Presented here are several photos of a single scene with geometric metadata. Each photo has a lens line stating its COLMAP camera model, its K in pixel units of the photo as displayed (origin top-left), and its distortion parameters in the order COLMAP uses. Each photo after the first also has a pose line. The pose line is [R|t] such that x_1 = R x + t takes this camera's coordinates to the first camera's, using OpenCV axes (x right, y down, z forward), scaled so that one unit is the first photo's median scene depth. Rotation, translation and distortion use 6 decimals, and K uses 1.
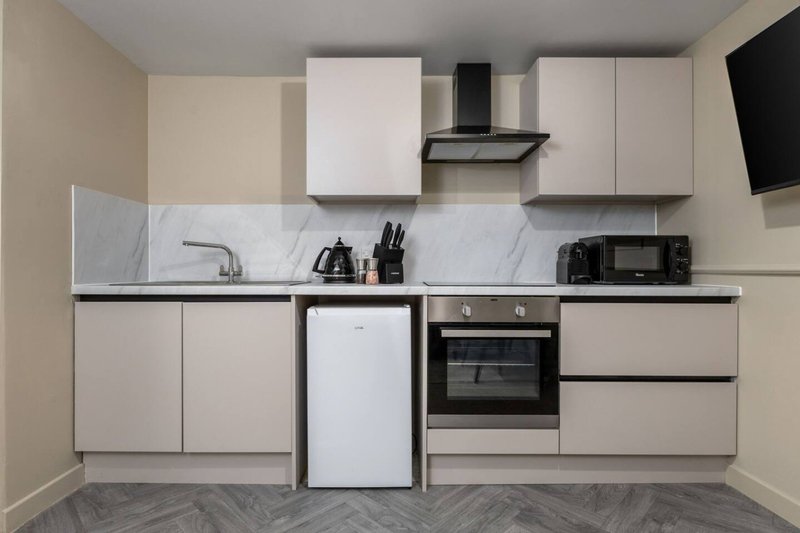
lens RADIAL K [[408.8, 0, 400.0], [0, 408.8, 266.5], [0, 0, 1]] dist [0.000919, 0.000069]
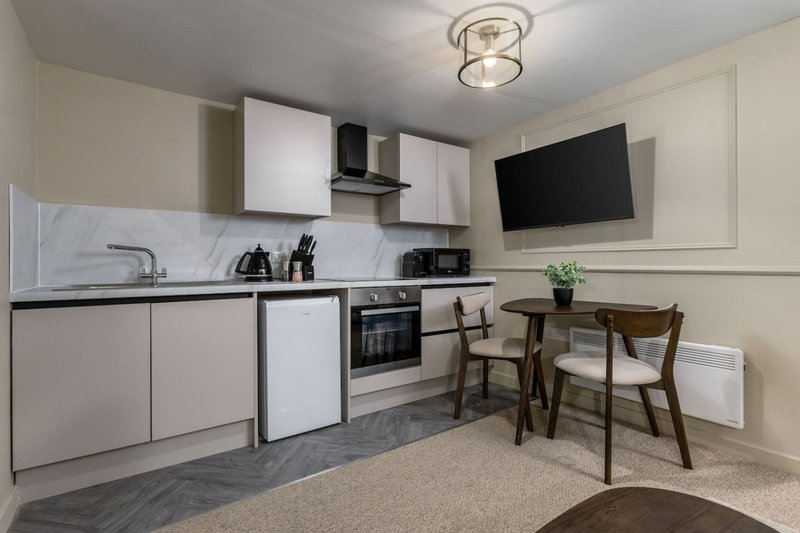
lens RADIAL K [[388.1, 0, 396.4], [0, 388.1, 260.1], [0, 0, 1]] dist [0.000612, 0.000047]
pose [[0.814377, 0.001073, 0.580335, -0.569324], [0.000556, 0.999996, -0.002629, -0.023451], [-0.580336, 0.002464, 0.814374, -0.208947]]
